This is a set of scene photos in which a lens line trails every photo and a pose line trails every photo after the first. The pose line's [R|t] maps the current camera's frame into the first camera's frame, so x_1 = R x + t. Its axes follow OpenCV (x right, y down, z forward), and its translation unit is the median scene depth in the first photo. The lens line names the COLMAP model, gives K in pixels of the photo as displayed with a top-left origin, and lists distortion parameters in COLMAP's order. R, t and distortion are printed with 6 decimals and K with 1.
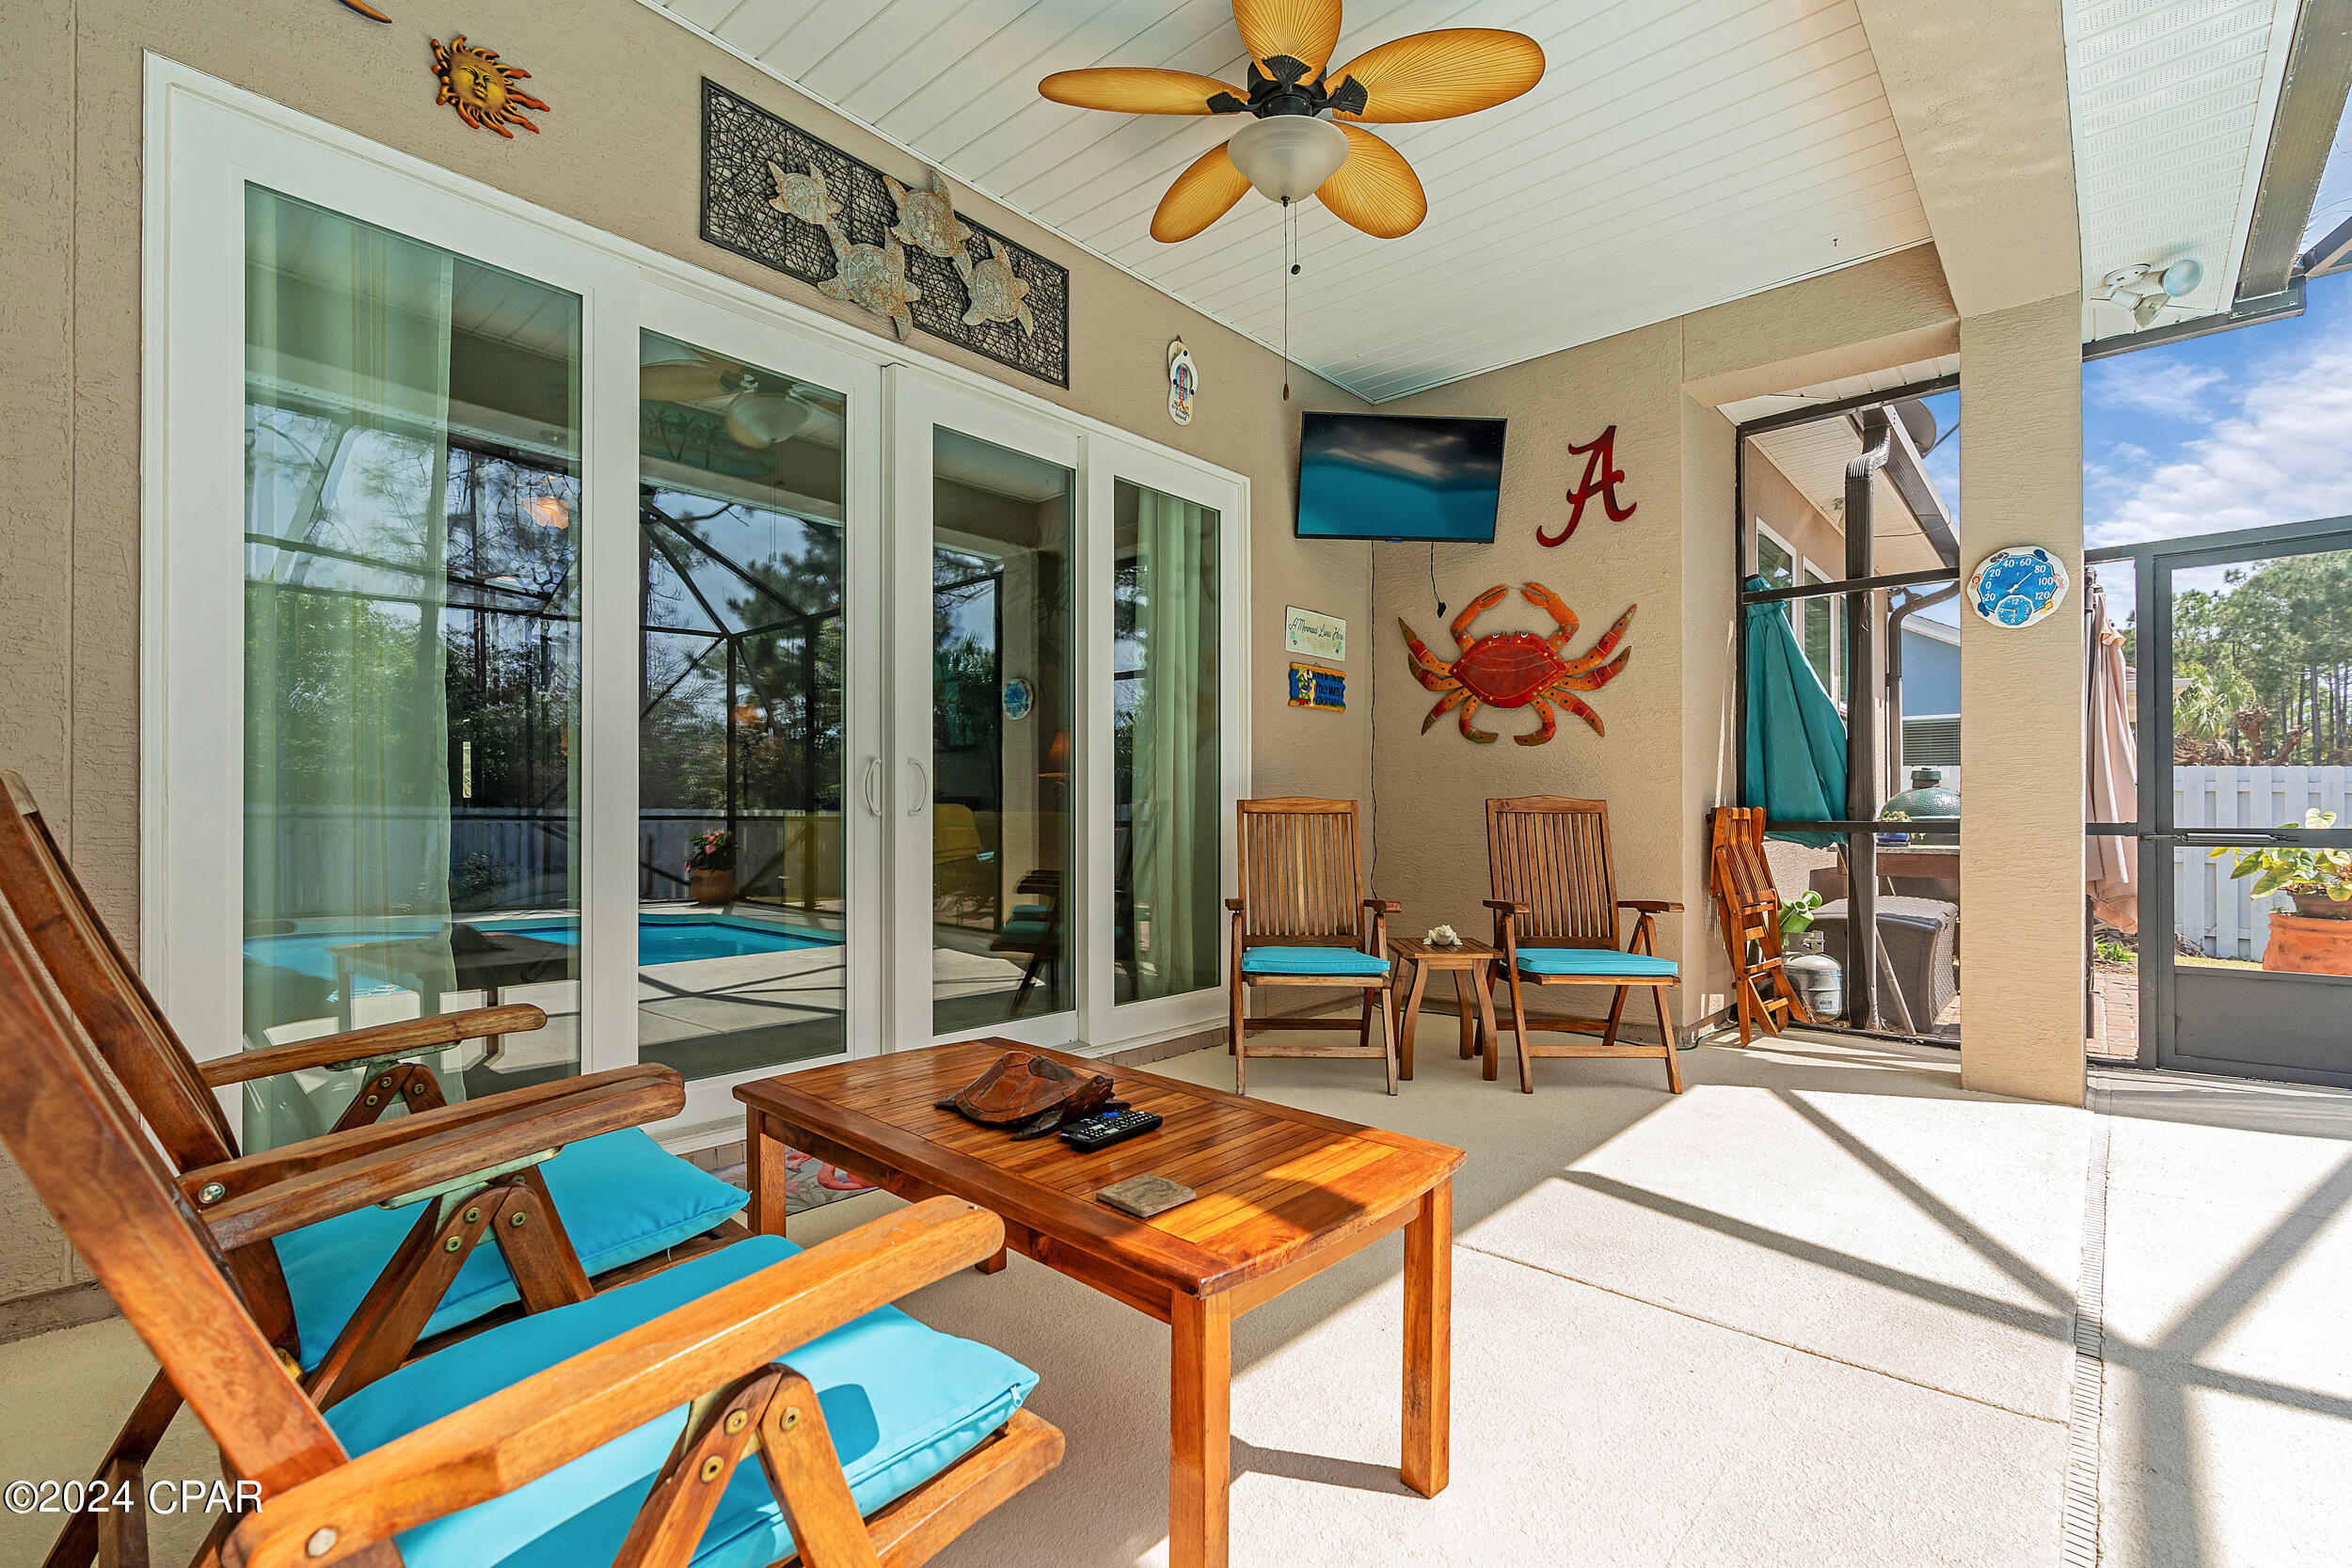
lens RADIAL K [[1083.6, 0, 1172.8], [0, 1083.6, 803.8], [0, 0, 1]] dist [0.000489, 0.000957]
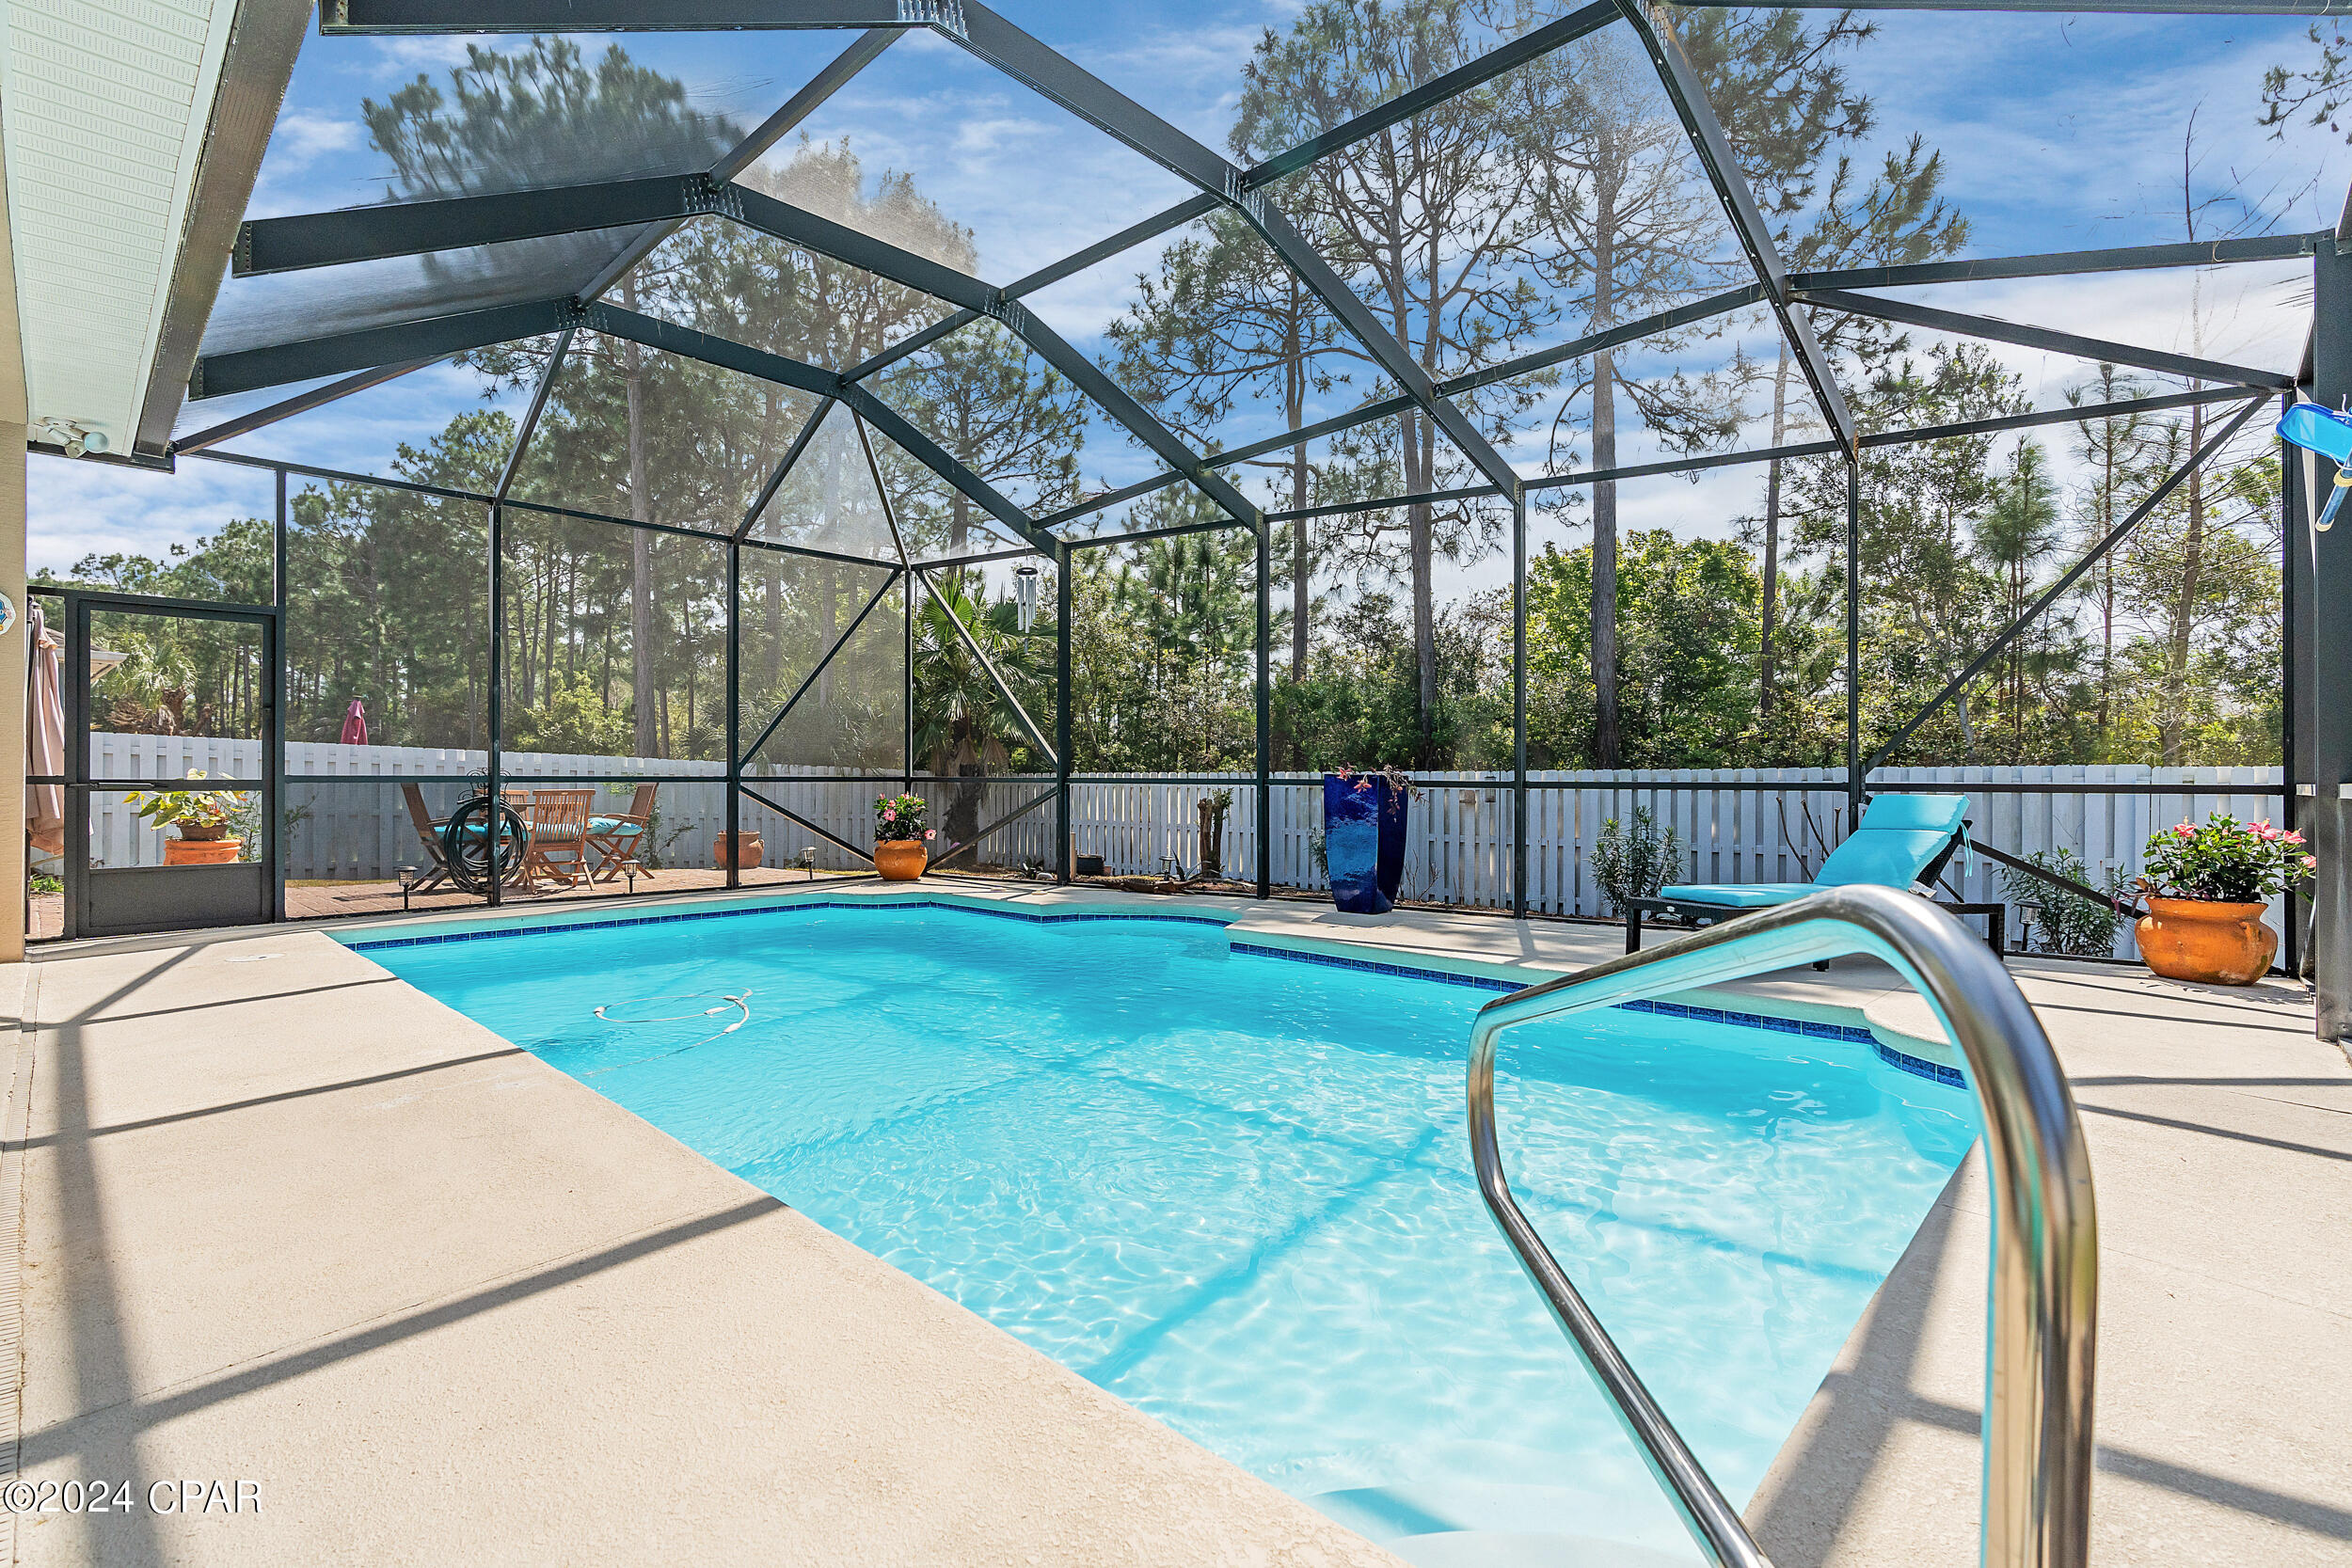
lens RADIAL K [[1068.8, 0, 1190.8], [0, 1068.8, 789.2], [0, 0, 1]] dist [-0.001483, -0.000403]
pose [[0.038417, -0.006067, 0.999243, -0.503329], [-0.016341, 0.999844, 0.006699, 0.000249], [-0.999128, -0.016586, 0.038312, -0.587424]]
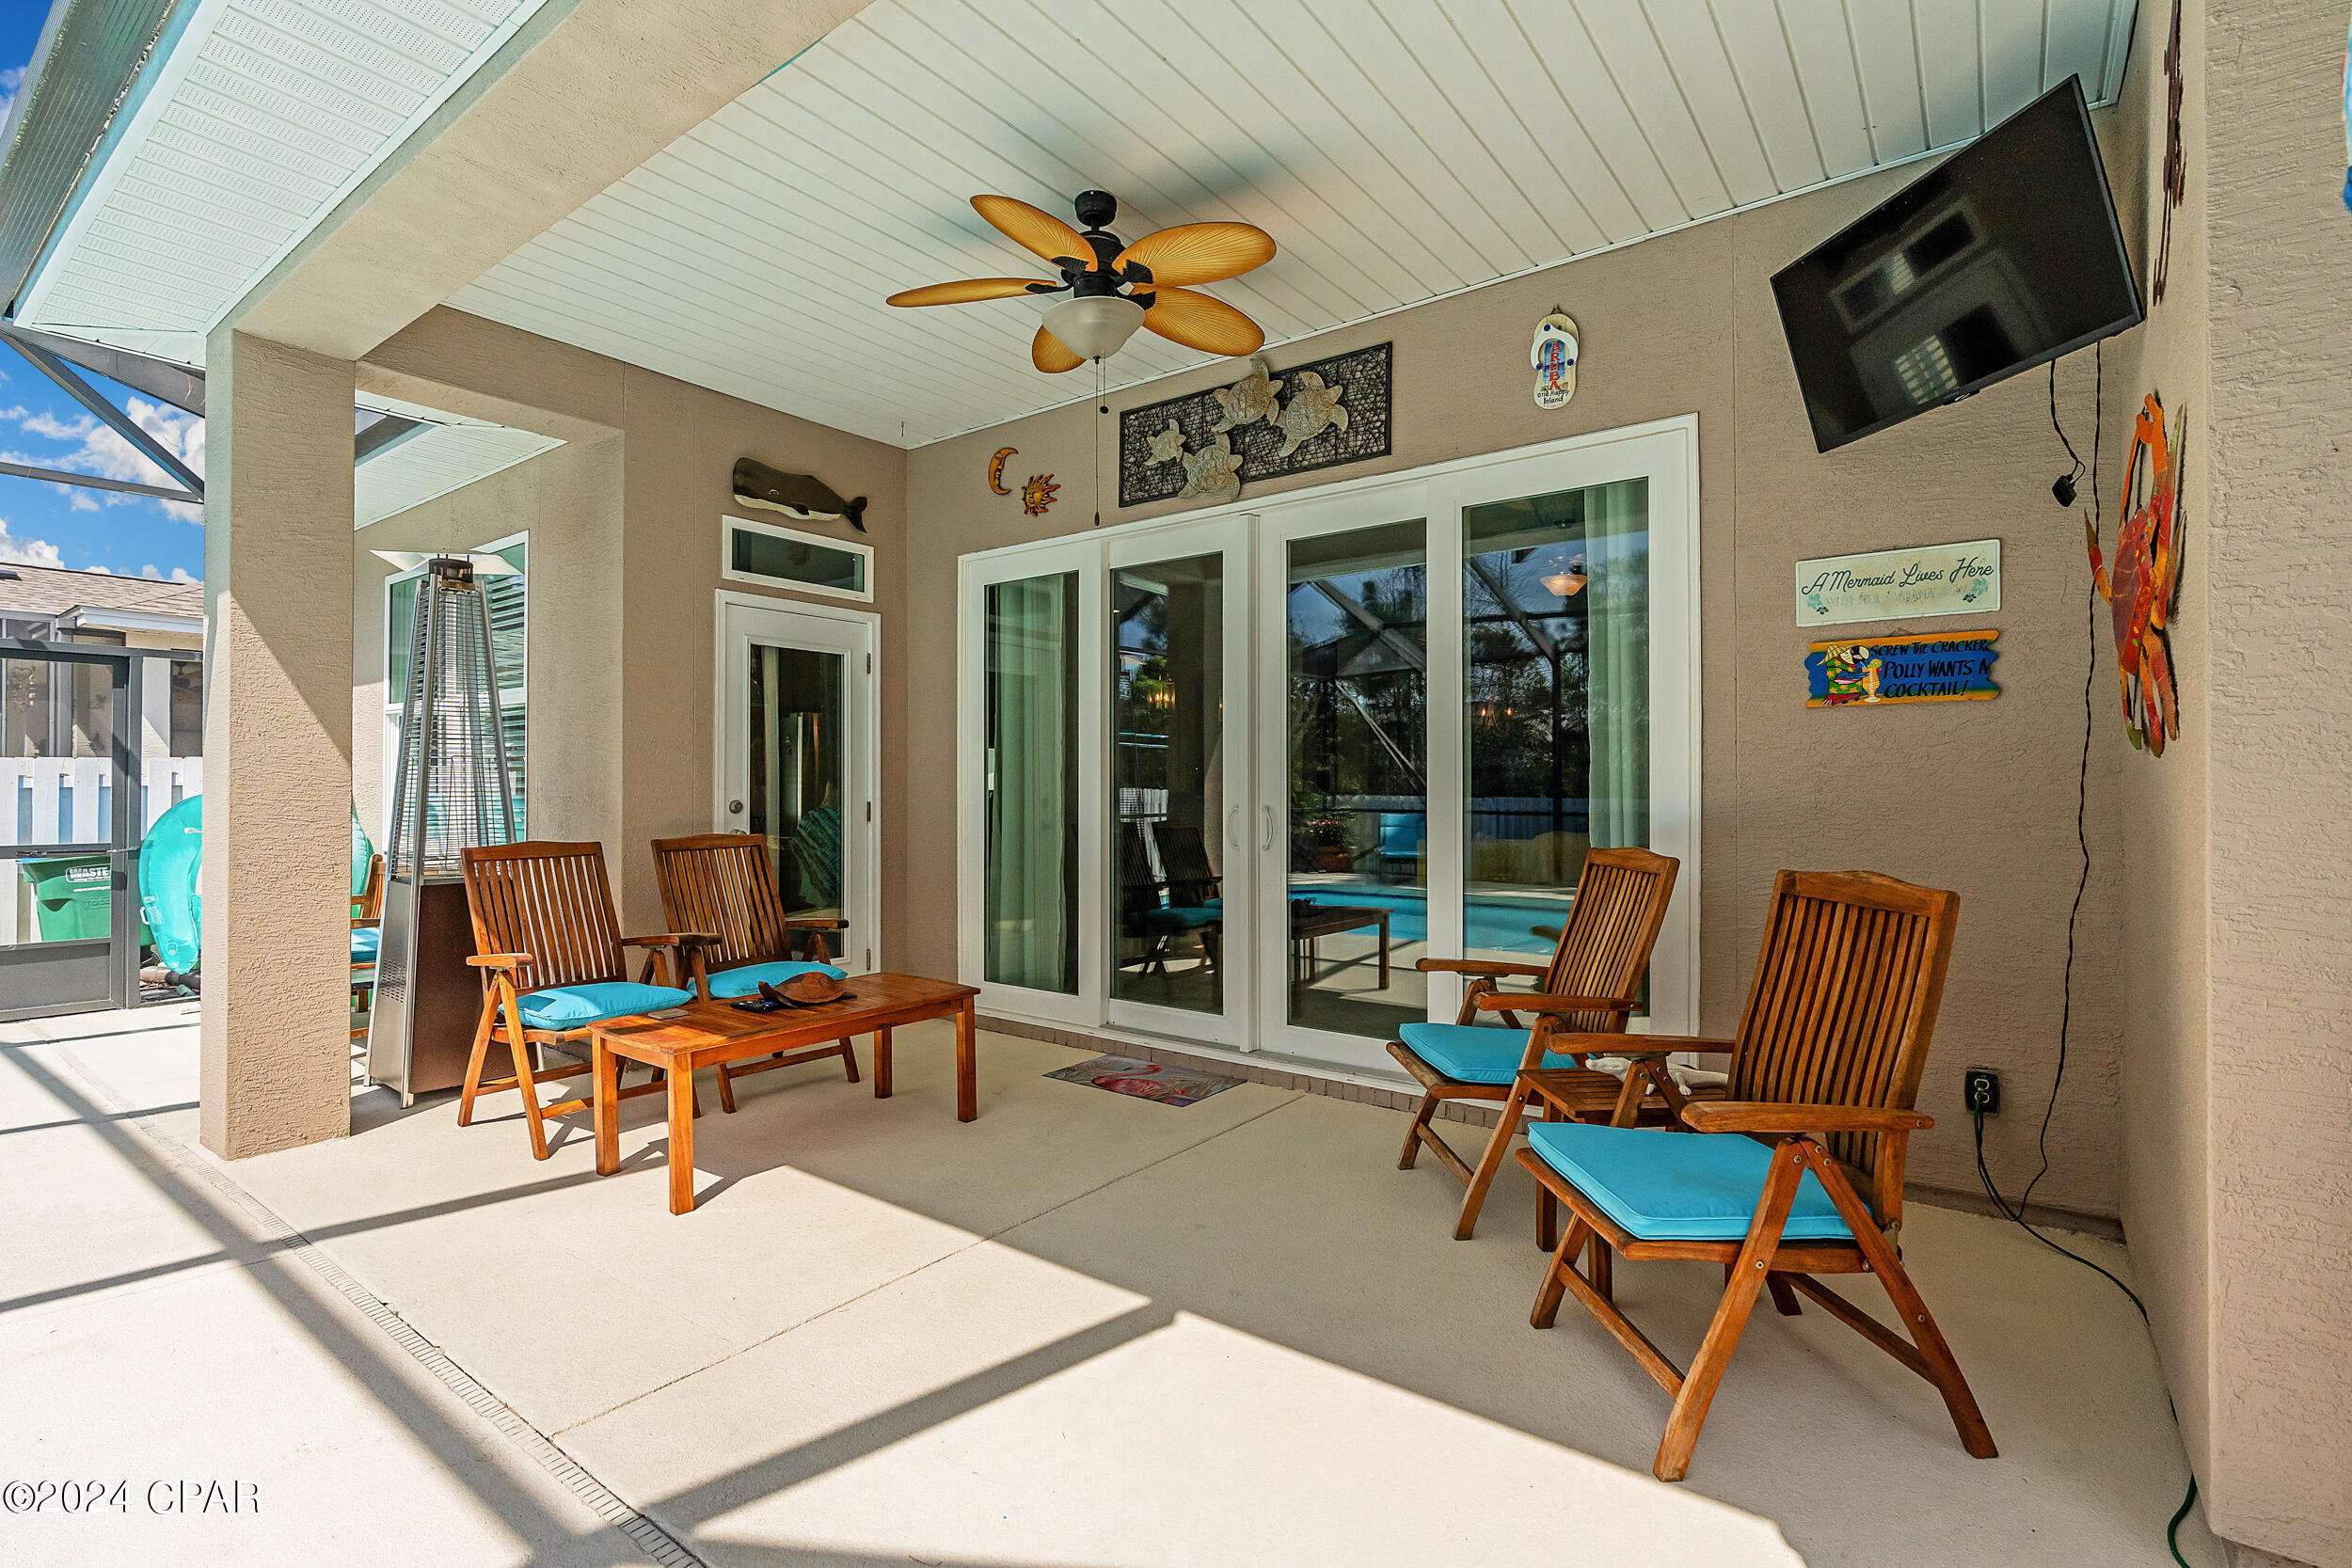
lens RADIAL K [[1083.6, 0, 1172.8], [0, 1083.6, 803.8], [0, 0, 1]] dist [0.000489, 0.000957]
pose [[0.075795, 0.001285, -0.997123, 0.833487], [0.000814, 0.999999, 0.001351, -0.036421], [0.997123, -0.000914, 0.075793, 0.622515]]
